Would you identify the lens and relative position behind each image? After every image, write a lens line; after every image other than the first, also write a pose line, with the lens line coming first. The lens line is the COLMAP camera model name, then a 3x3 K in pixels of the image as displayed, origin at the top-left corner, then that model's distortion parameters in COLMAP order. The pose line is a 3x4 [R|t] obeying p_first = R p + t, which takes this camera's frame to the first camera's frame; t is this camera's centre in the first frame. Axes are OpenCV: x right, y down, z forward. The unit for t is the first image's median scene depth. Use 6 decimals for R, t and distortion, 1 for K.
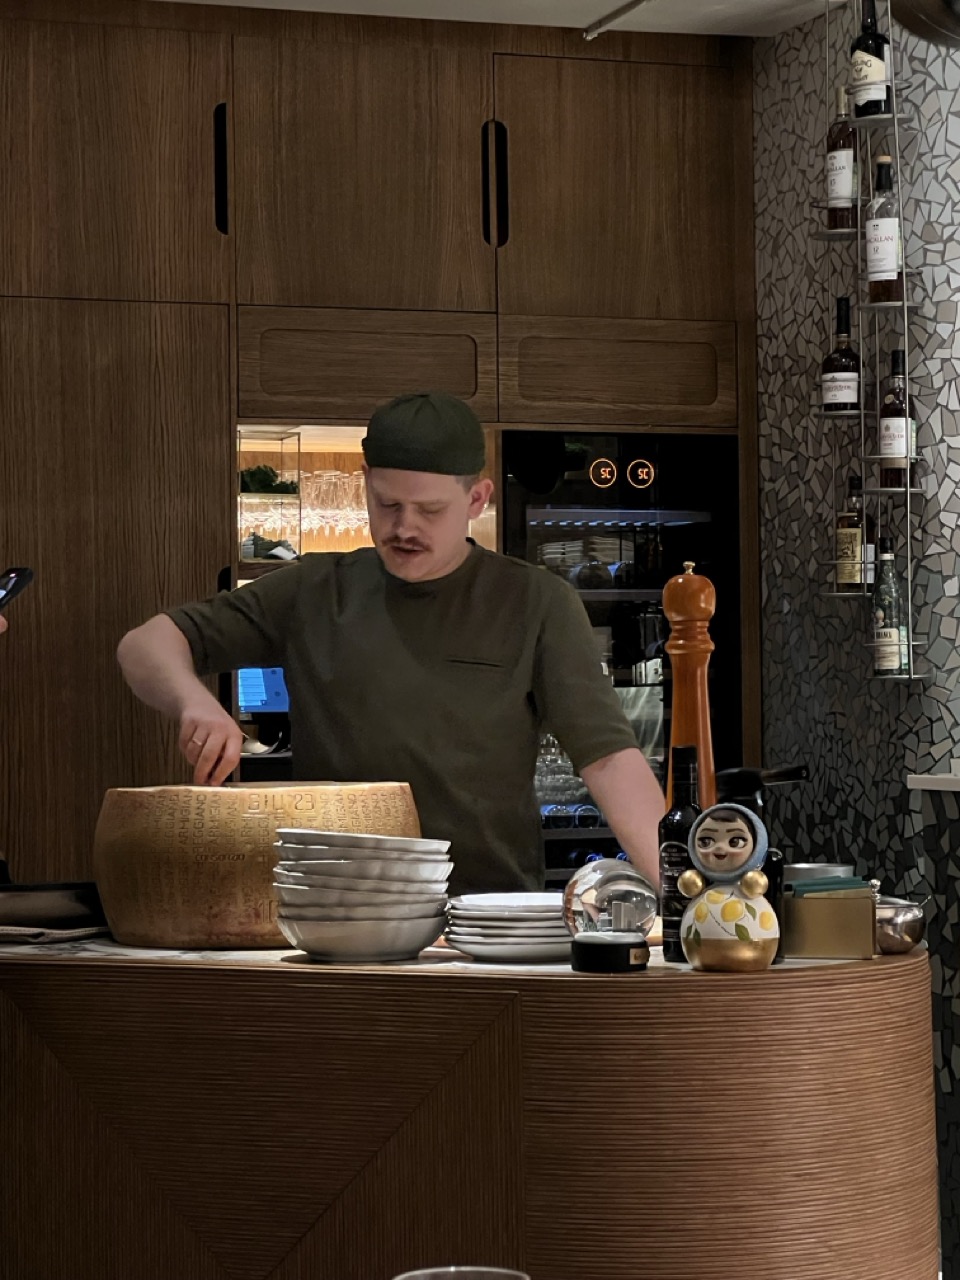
lens RADIAL K [[3091.6, 0, 479.7], [0, 3091.6, 639.8], [0, 0, 1]] dist [0.105455, 0.000000]
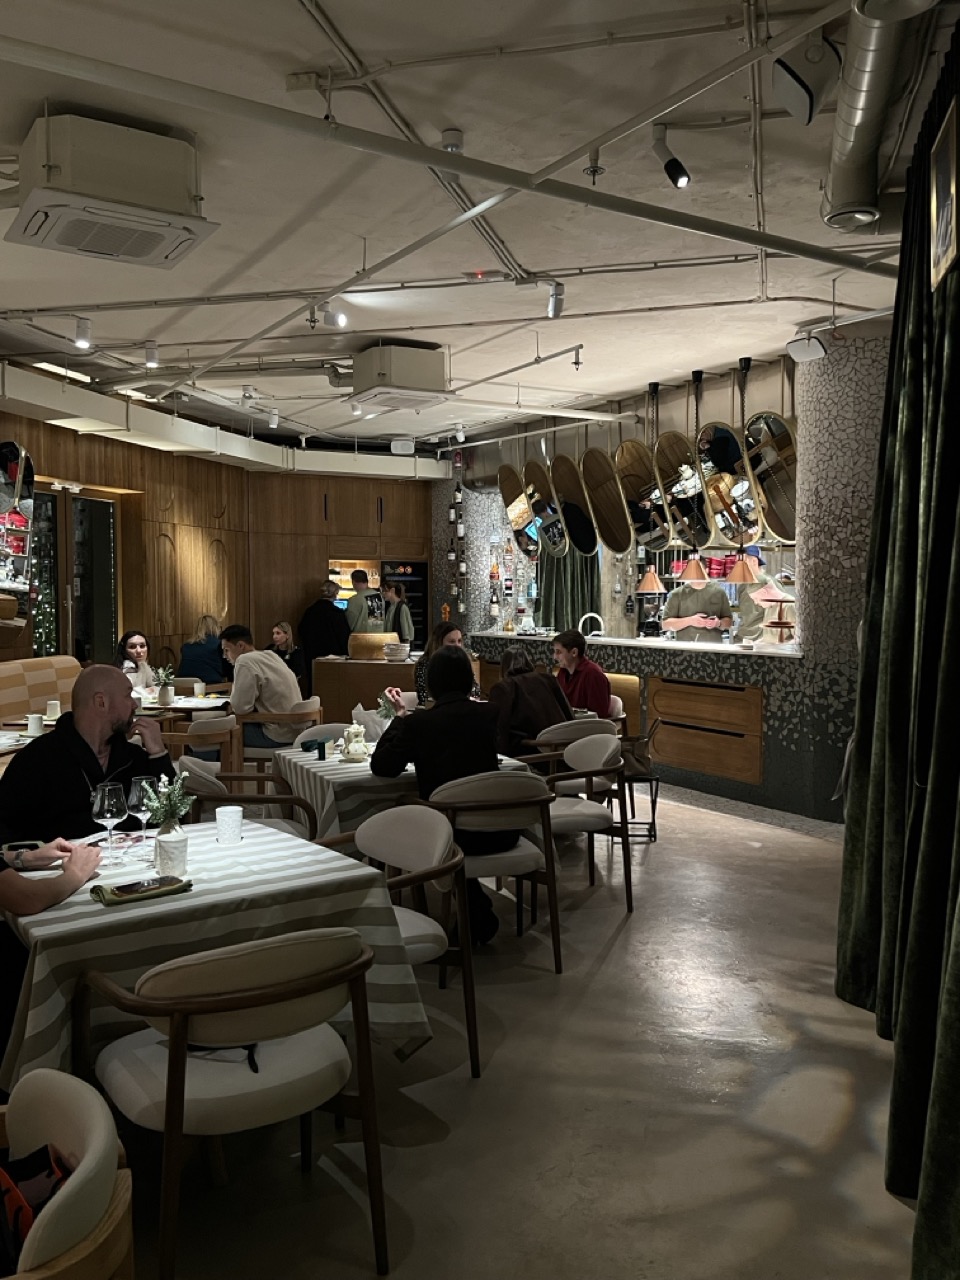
lens RADIAL K [[1051.9, 0, 480.5], [0, 1051.9, 642.8], [0, 0, 1]] dist [0.012304, 0.009296]
pose [[0.981984, 0.003185, 0.188935, -0.163577], [-0.014526, 0.998171, 0.058675, -0.041808], [-0.188403, -0.060362, 0.980235, -0.714992]]
